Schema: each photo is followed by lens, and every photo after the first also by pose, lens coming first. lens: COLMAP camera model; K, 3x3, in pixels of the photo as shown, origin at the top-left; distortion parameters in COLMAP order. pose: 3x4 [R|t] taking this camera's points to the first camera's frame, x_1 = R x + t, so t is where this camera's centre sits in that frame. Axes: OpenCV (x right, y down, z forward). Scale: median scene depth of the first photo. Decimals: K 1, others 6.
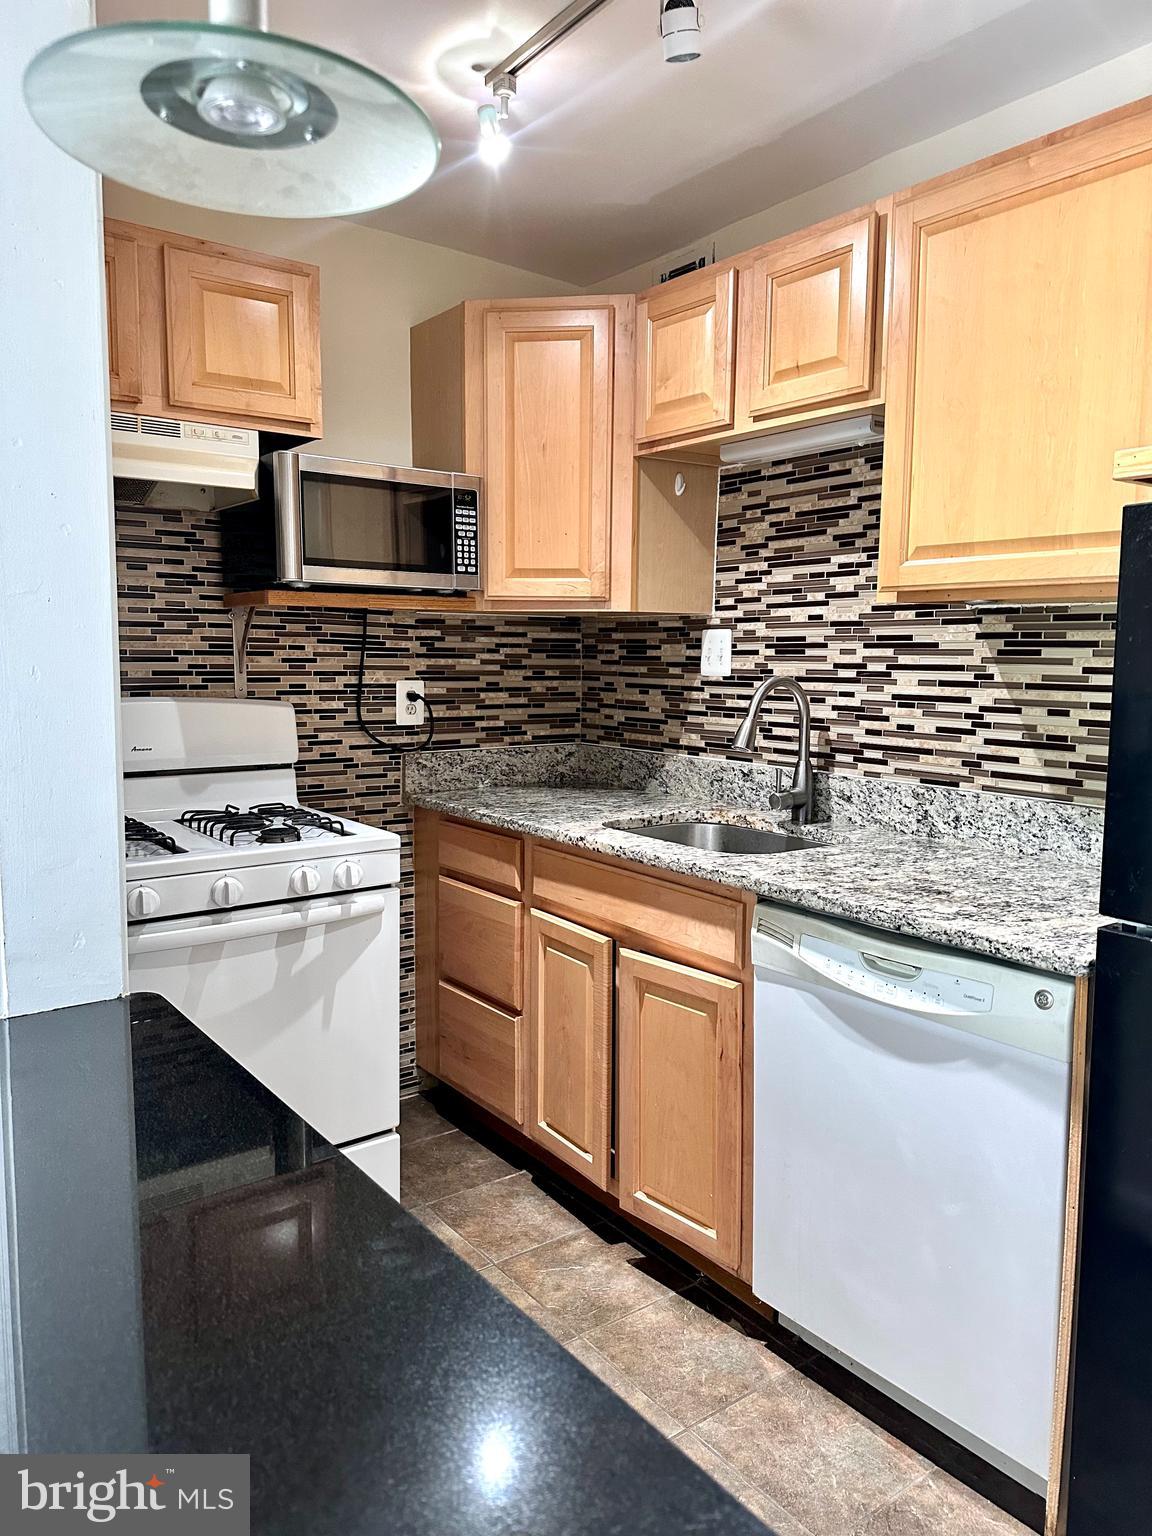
lens RADIAL K [[1025.7, 0, 576.0], [0, 1025.7, 768.0], [0, 0, 1]] dist [0.206549, -0.336148]
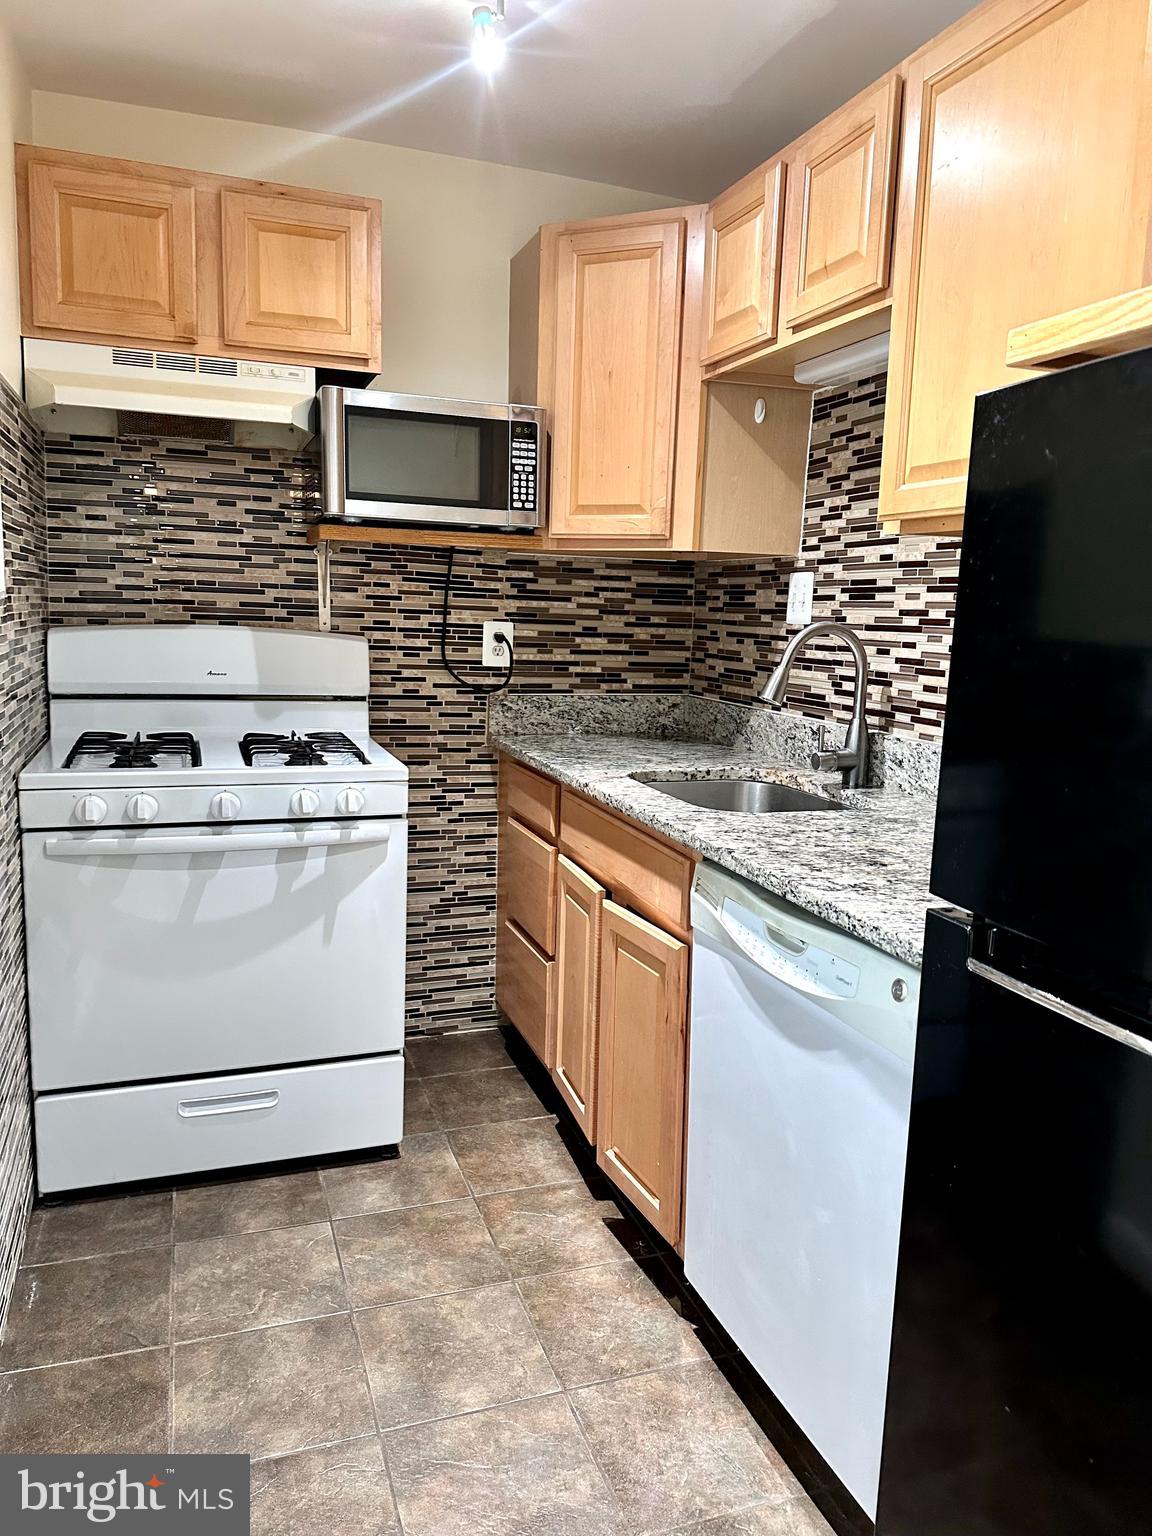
lens RADIAL K [[1025.7, 0, 576.0], [0, 1025.7, 768.0], [0, 0, 1]] dist [0.206549, -0.336148]
pose [[0.958483, 0.067693, -0.276998, 0.229456], [-0.057554, 0.997347, 0.044581, 0.009251], [0.279281, -0.026788, 0.959836, 0.063186]]
